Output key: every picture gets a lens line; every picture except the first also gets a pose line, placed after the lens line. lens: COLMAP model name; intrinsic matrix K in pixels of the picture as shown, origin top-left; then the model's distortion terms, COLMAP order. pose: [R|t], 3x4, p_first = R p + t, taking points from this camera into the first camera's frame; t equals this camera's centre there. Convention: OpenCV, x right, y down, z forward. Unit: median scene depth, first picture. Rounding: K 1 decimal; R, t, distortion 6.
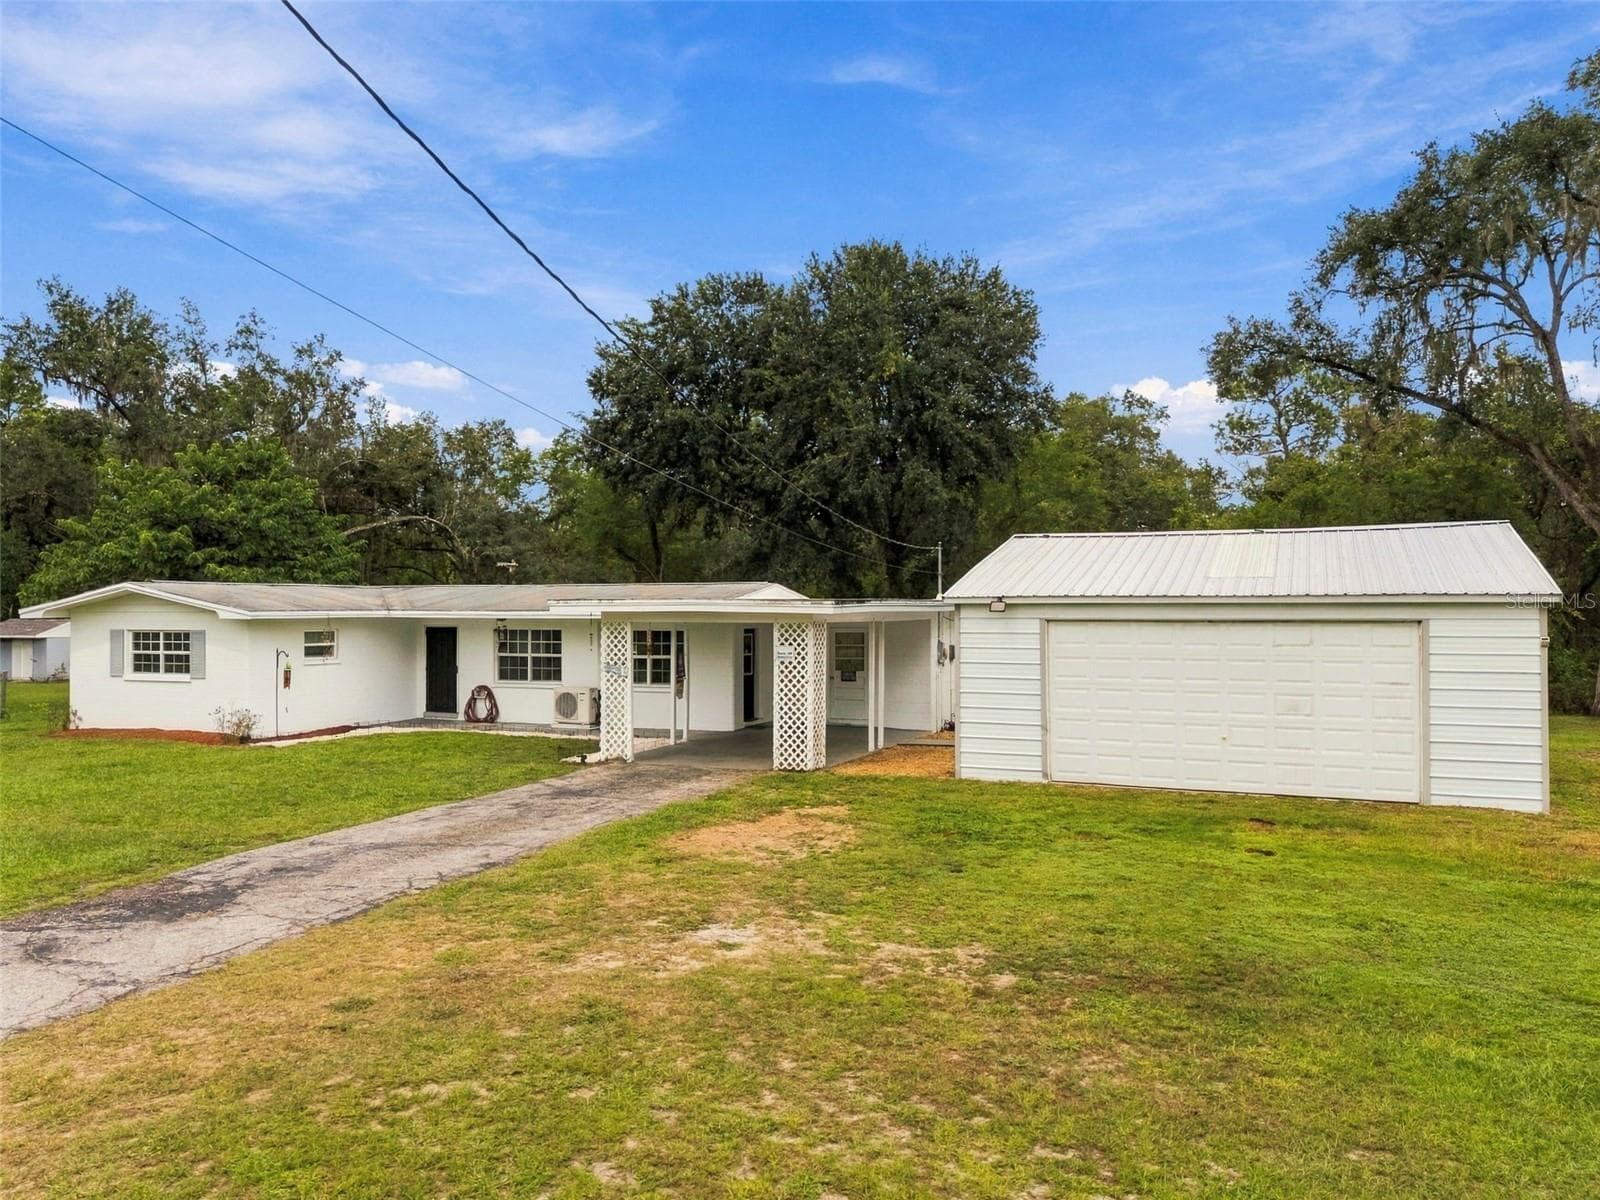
lens RADIAL K [[1181.5, 0, 791.0], [0, 1181.5, 595.6], [0, 0, 1]] dist [0.097026, -0.087883]
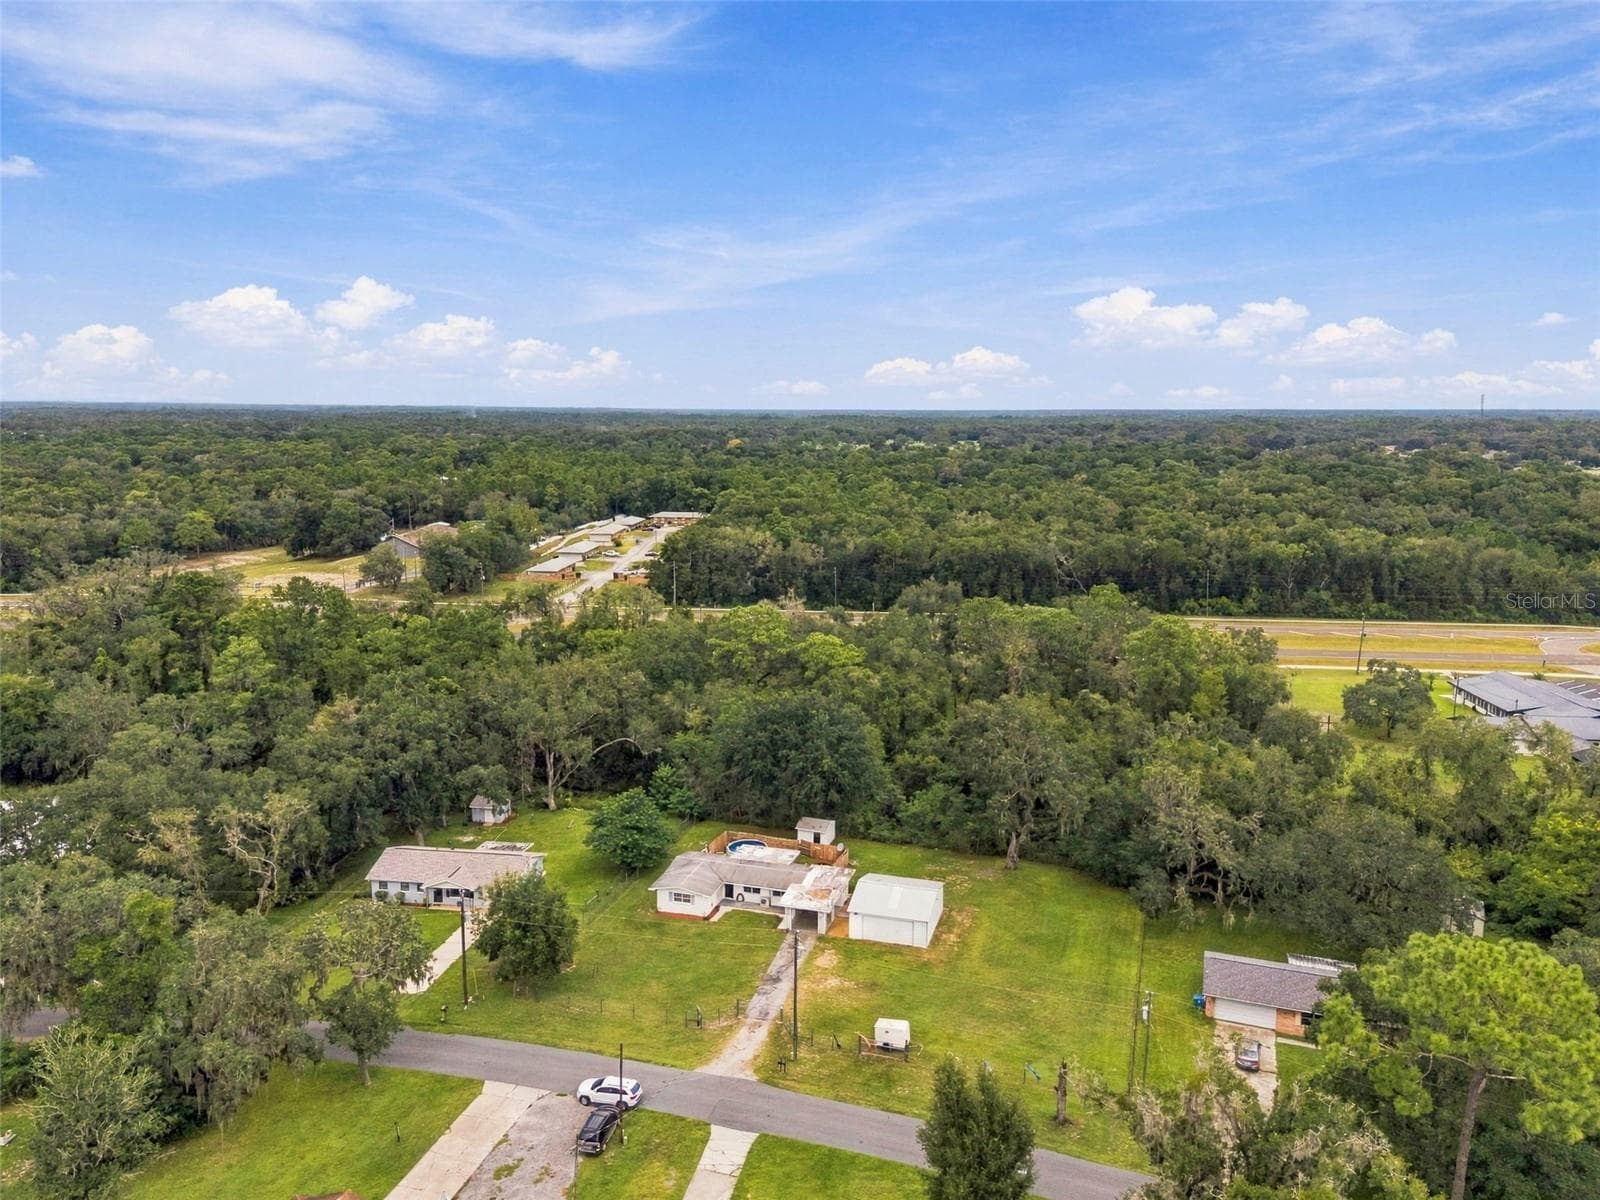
lens RADIAL K [[1171.5, 0, 800.0], [0, 1171.5, 600.0], [0, 0, 1]] dist [0.078336, -0.076752]
pose [[0.991904, -0.015296, 0.126066, -0.618209], [-0.006806, 0.984889, 0.173056, -1.897201], [-0.126808, -0.172513, 0.976811, -3.366058]]
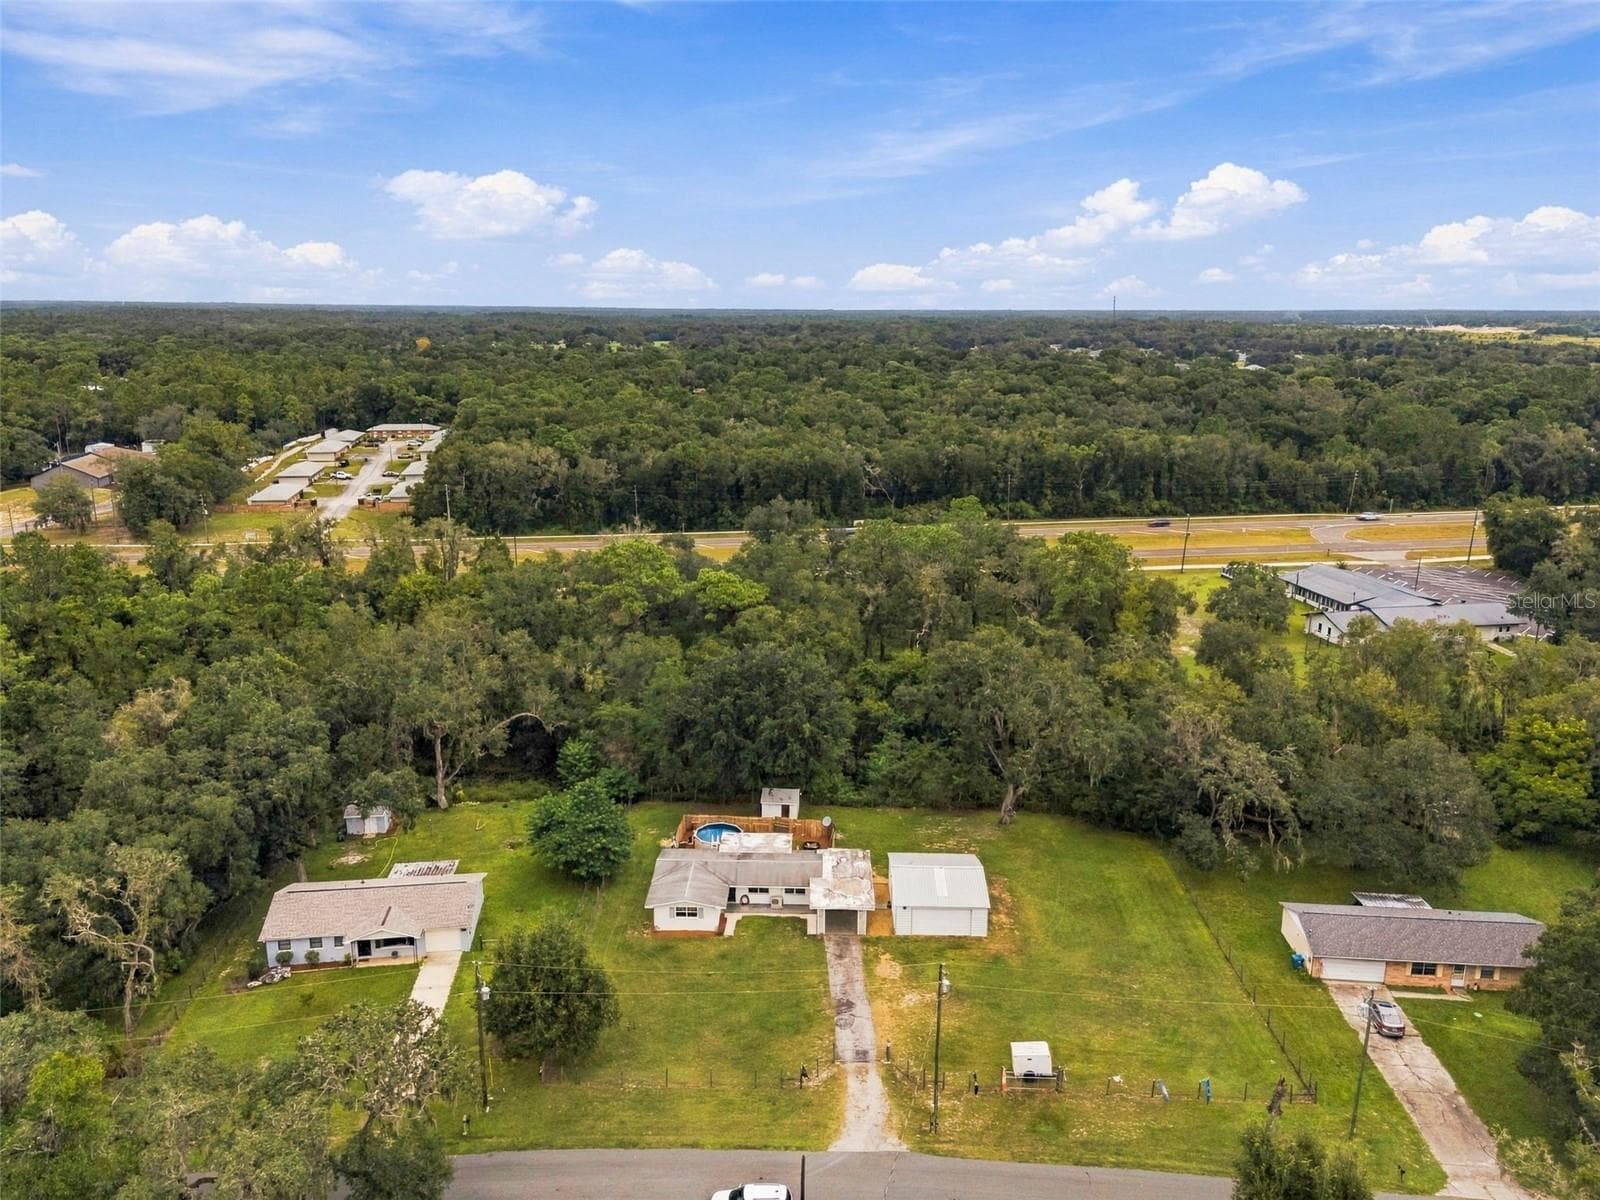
lens RADIAL K [[1171.5, 0, 800.0], [0, 1171.5, 600.0], [0, 0, 1]] dist [0.078336, -0.076752]
pose [[0.921131, -0.087352, 0.379325, -1.531887], [-0.011625, 0.967887, 0.251117, -1.889659], [-0.389079, -0.235721, 0.890535, -2.312359]]
